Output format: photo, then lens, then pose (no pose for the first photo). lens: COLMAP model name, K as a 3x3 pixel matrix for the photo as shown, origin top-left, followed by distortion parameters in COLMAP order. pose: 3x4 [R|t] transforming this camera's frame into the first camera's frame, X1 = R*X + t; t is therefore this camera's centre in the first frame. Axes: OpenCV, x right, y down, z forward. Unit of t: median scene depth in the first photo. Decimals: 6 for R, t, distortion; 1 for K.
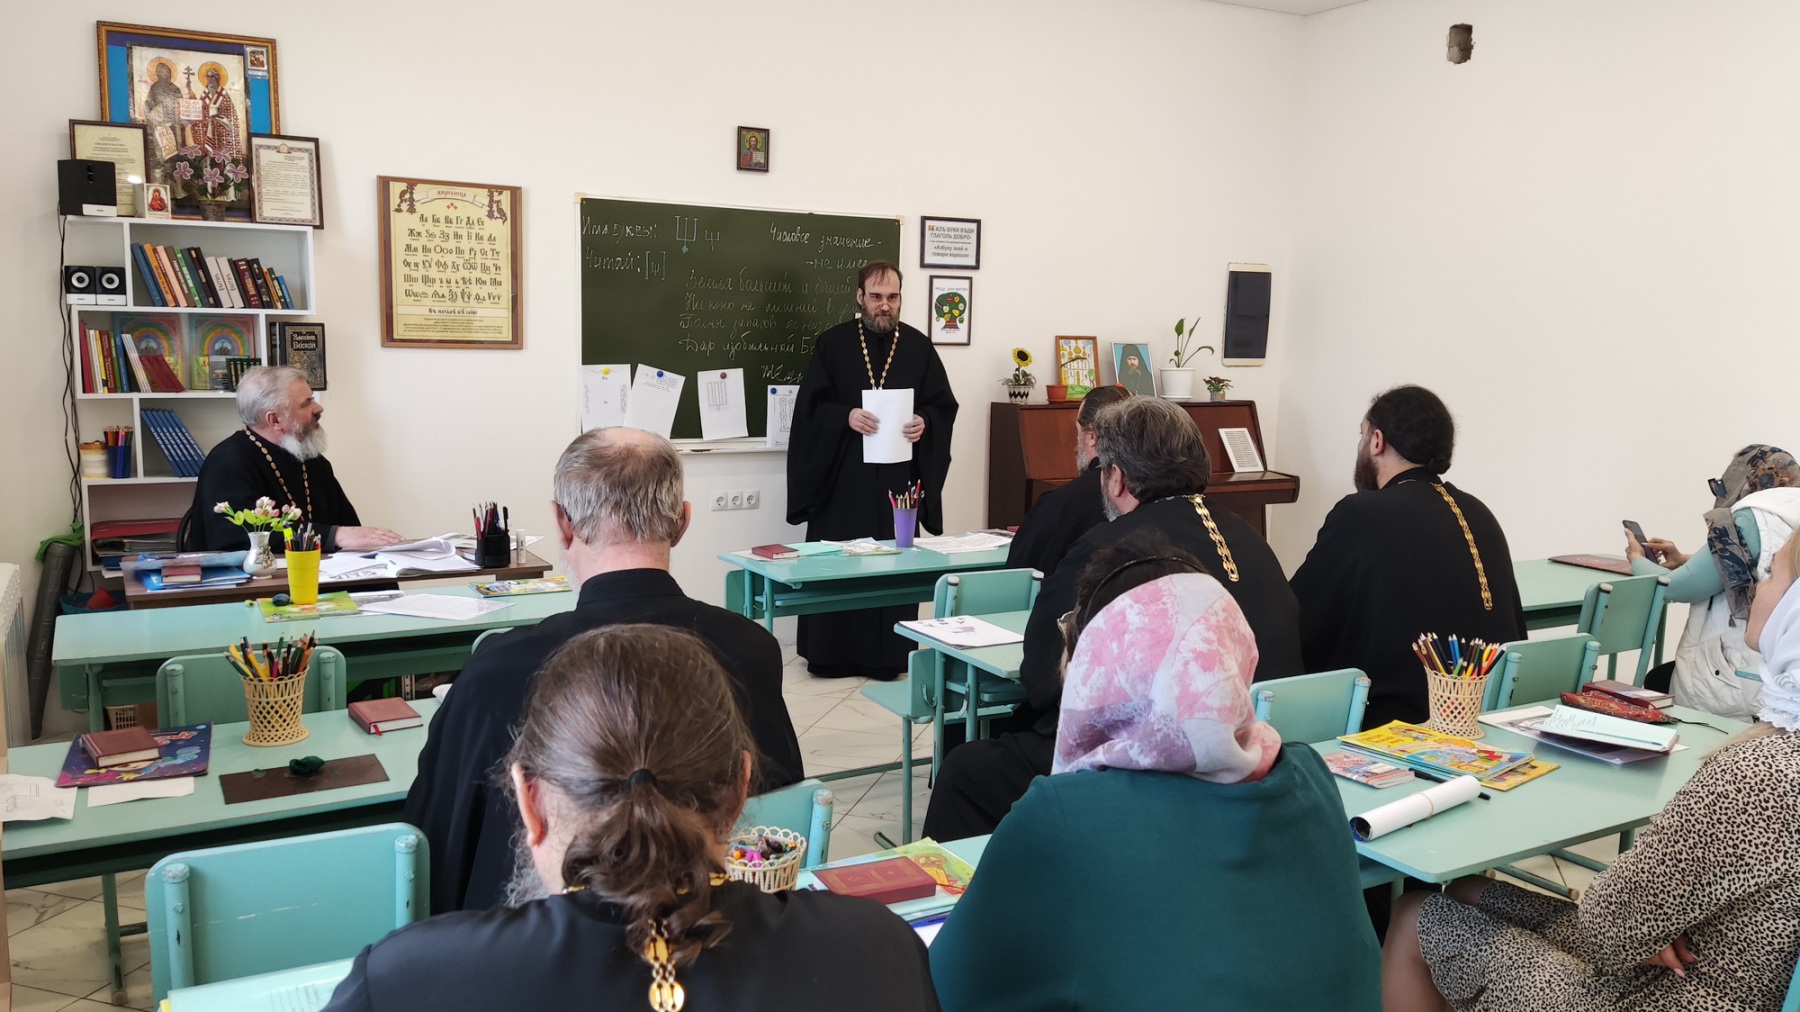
lens RADIAL K [[1370.5, 0, 892.4], [0, 1370.5, 496.7], [0, 0, 1]] dist [0.099627, -0.124755]
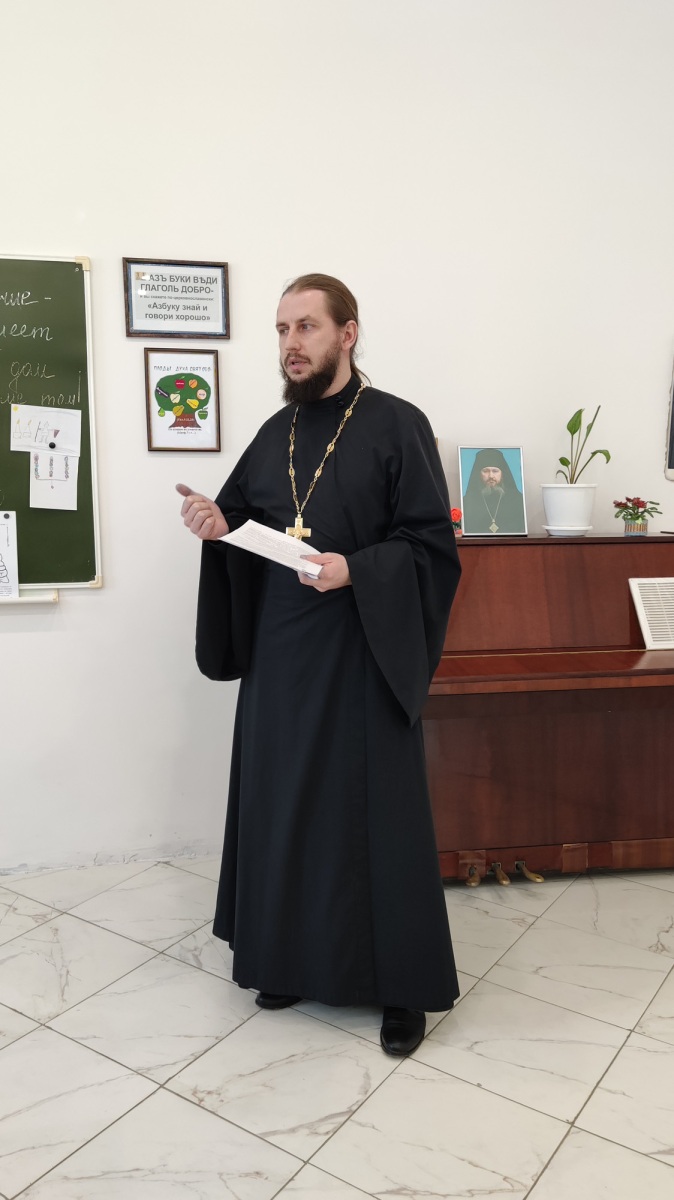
lens RADIAL K [[913.7, 0, 338.5], [0, 913.7, 604.8], [0, 0, 1]] dist [0.099627, -0.124755]
pose [[0.950501, 0.033811, -0.308876, 0.316247], [-0.023714, 0.999056, 0.036384, -0.063808], [0.309814, -0.027258, 0.950406, 0.710888]]
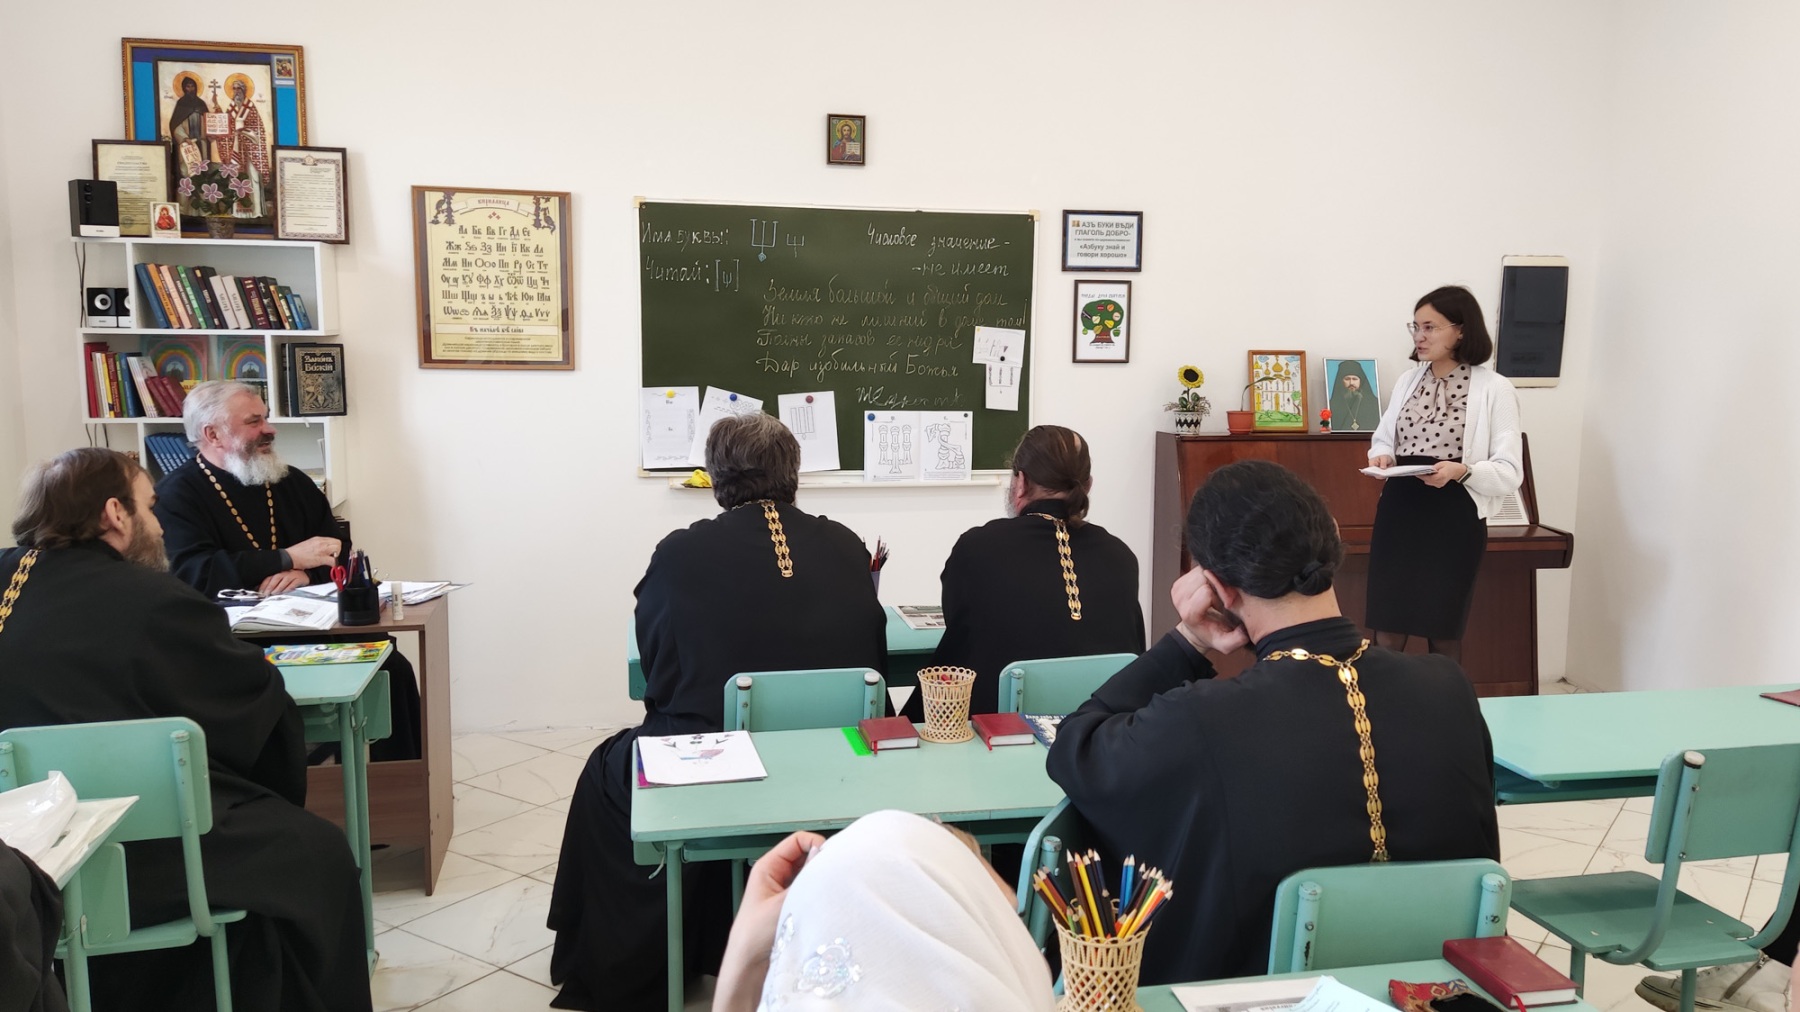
lens RADIAL K [[1370.5, 0, 936.0], [0, 1370.5, 510.1], [0, 0, 1]] dist [0.099627, -0.124755]
pose [[0.952306, 0.030450, -0.303621, 0.247215], [-0.029840, 0.999533, 0.006648, -0.028273], [0.303681, 0.002729, 0.952770, 0.208050]]
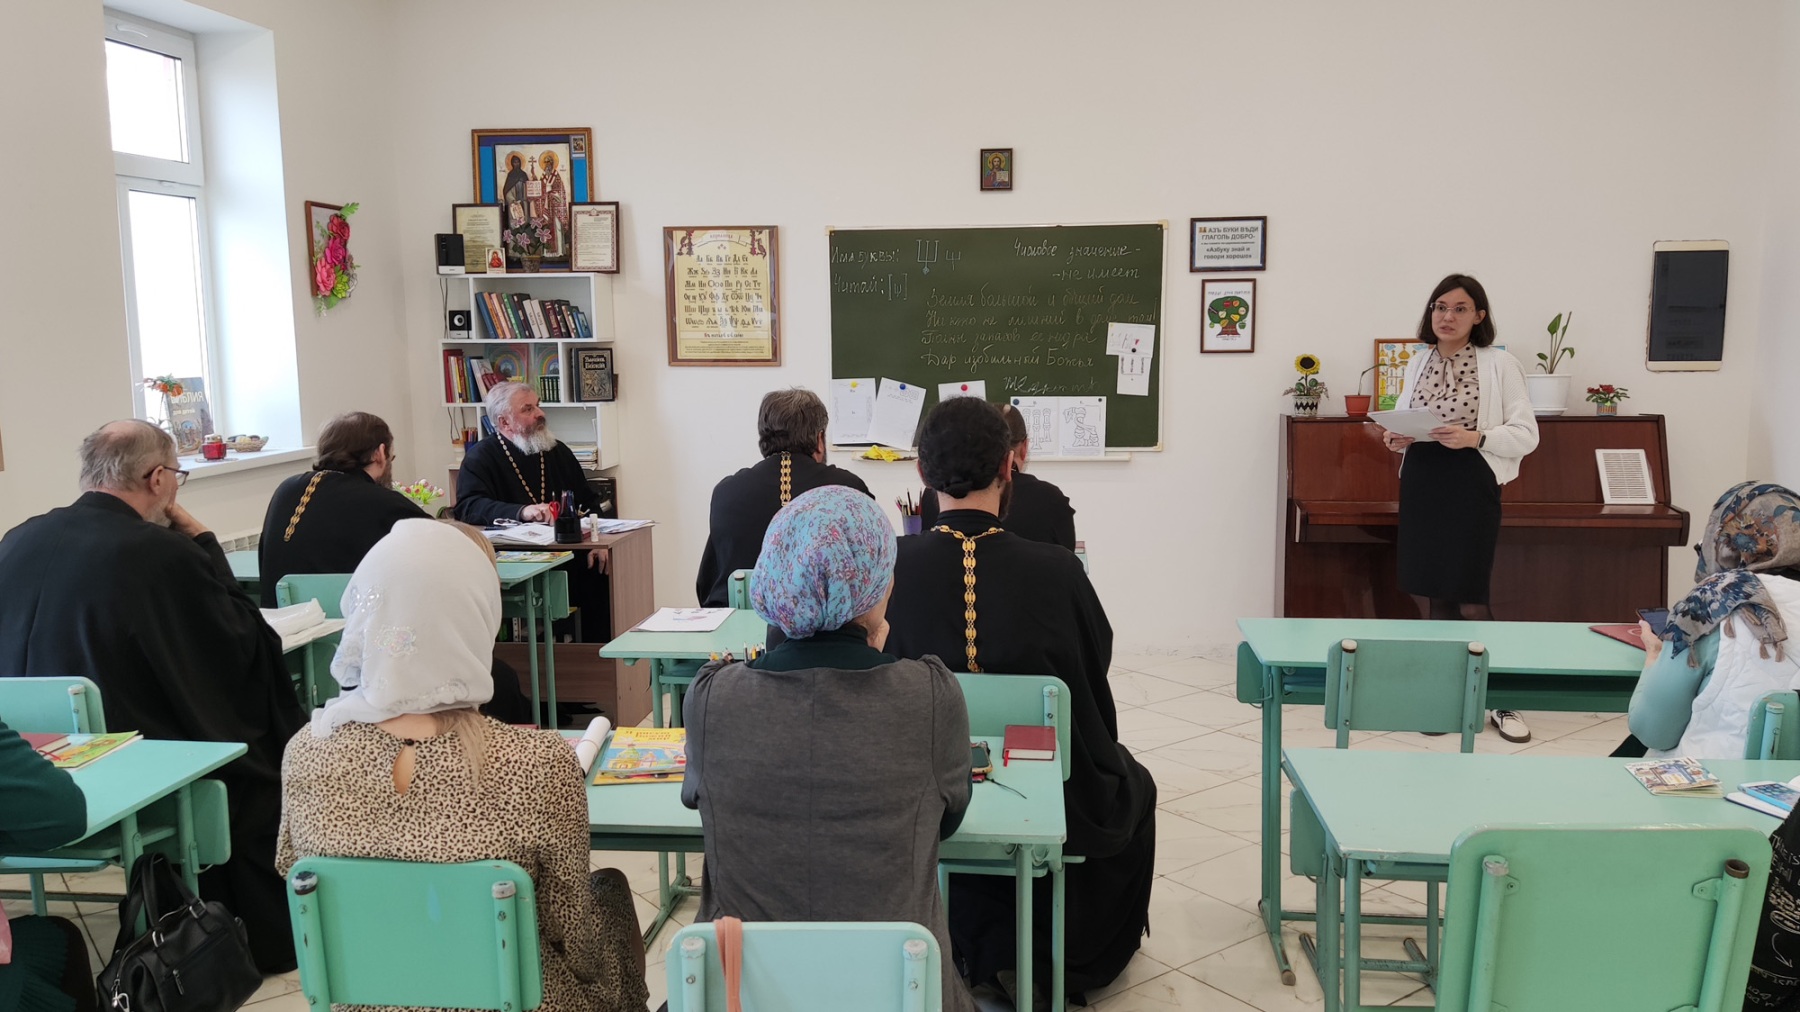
lens RADIAL K [[1370.5, 0, 907.0], [0, 1370.5, 514.8], [0, 0, 1]] dist [0.099627, -0.124755]
pose [[0.803099, 0.049582, -0.593779, 0.523240], [-0.048483, 0.998665, 0.017818, -0.007792], [0.593870, 0.014479, 0.804431, 0.141192]]
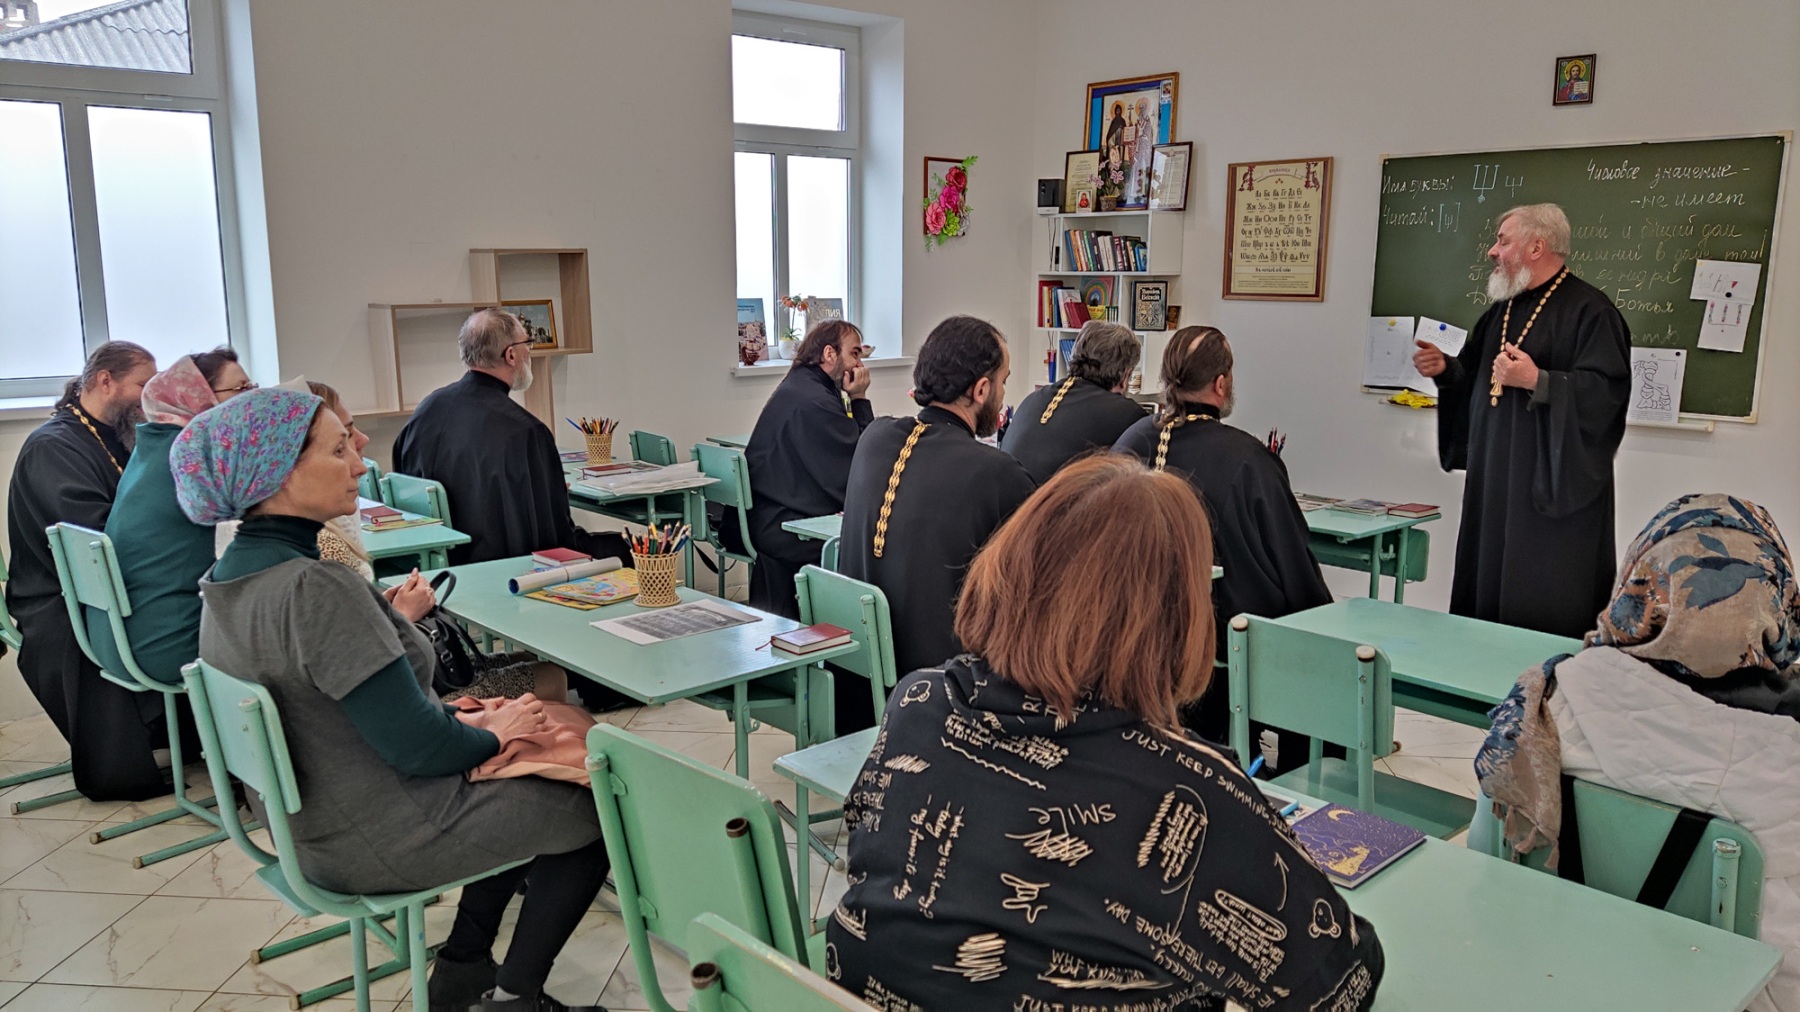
lens RADIAL K [[1289.7, 0, 909.4], [0, 1289.7, 512.3], [0, 0, 1]] dist [0.065501, -0.101861]
pose [[0.218824, 0.156524, -0.963128, 0.732515], [-0.126490, 0.983272, 0.131059, -0.034494], [0.967531, 0.093148, 0.234962, 0.450136]]
